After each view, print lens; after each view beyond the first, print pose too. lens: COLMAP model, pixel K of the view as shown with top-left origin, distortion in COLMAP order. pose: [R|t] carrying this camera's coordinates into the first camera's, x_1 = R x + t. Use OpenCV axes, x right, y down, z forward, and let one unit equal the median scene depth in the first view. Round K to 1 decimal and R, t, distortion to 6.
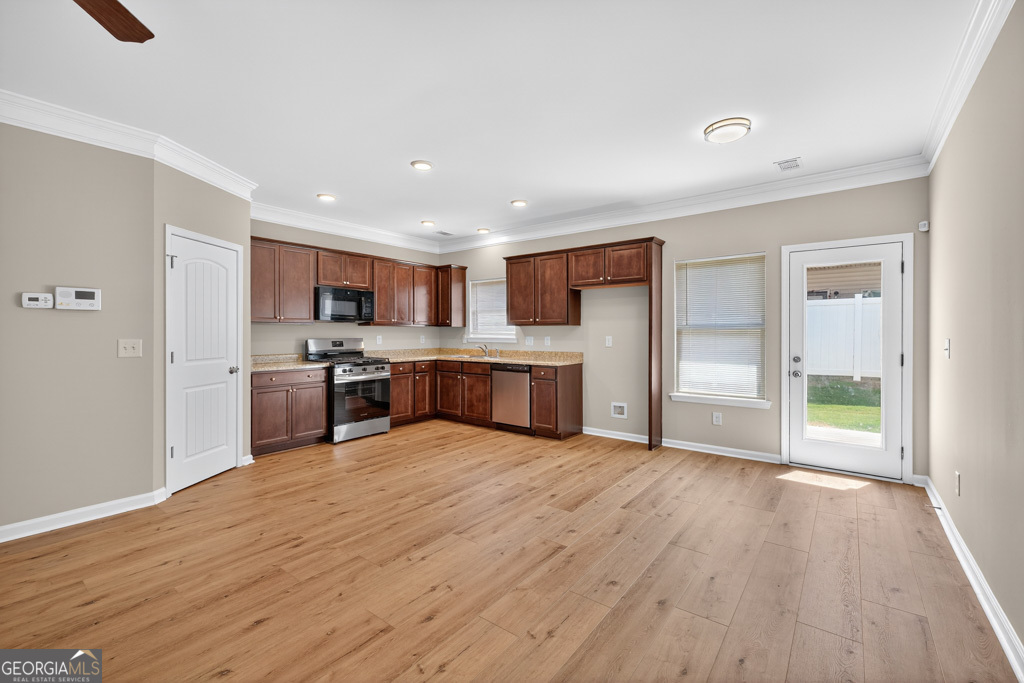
lens RADIAL K [[434.0, 0, 514.9], [0, 434.0, 333.9], [0, 0, 1]] dist [0.002541, -0.000075]
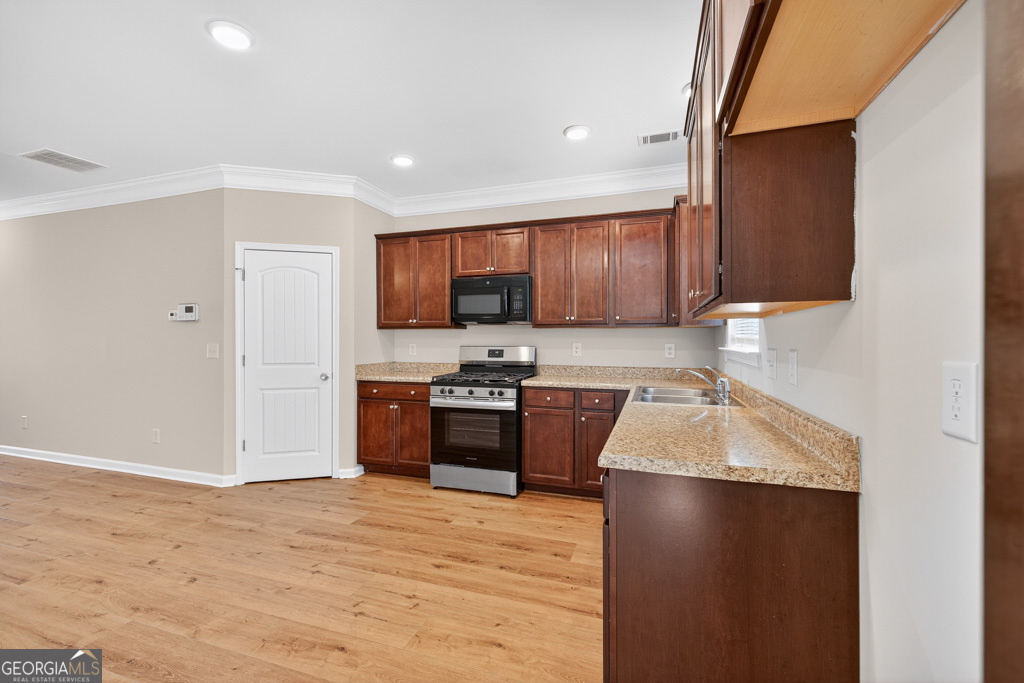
lens RADIAL K [[429.2, 0, 510.0], [0, 429.2, 339.3], [0, 0, 1]] dist [0.004551, -0.000357]
pose [[0.323937, 0.000059, -0.946079, 0.323673], [-0.003906, 0.999992, -0.001275, -0.000280], [0.946071, 0.004109, 0.323934, 0.881503]]
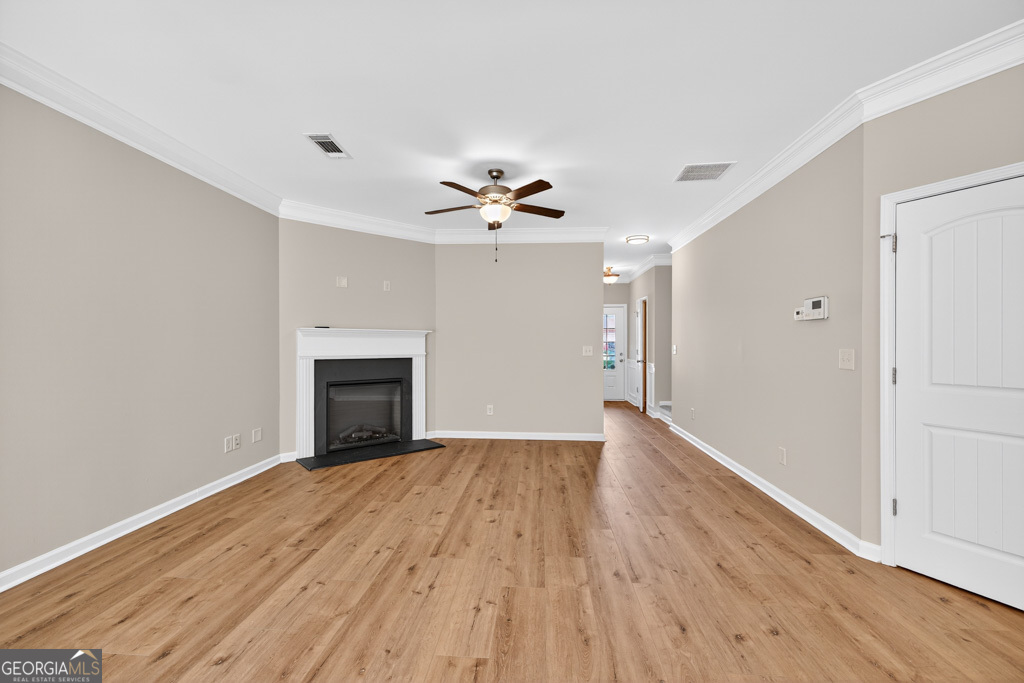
lens RADIAL K [[431.1, 0, 507.8], [0, 431.1, 345.5], [0, 0, 1]] dist [0.005095, 0.000153]
pose [[-0.840119, 0.003005, -0.542393, 0.095198], [-0.001968, 0.999961, 0.008588, -0.000354], [0.542398, 0.008283, -0.840081, 0.858903]]
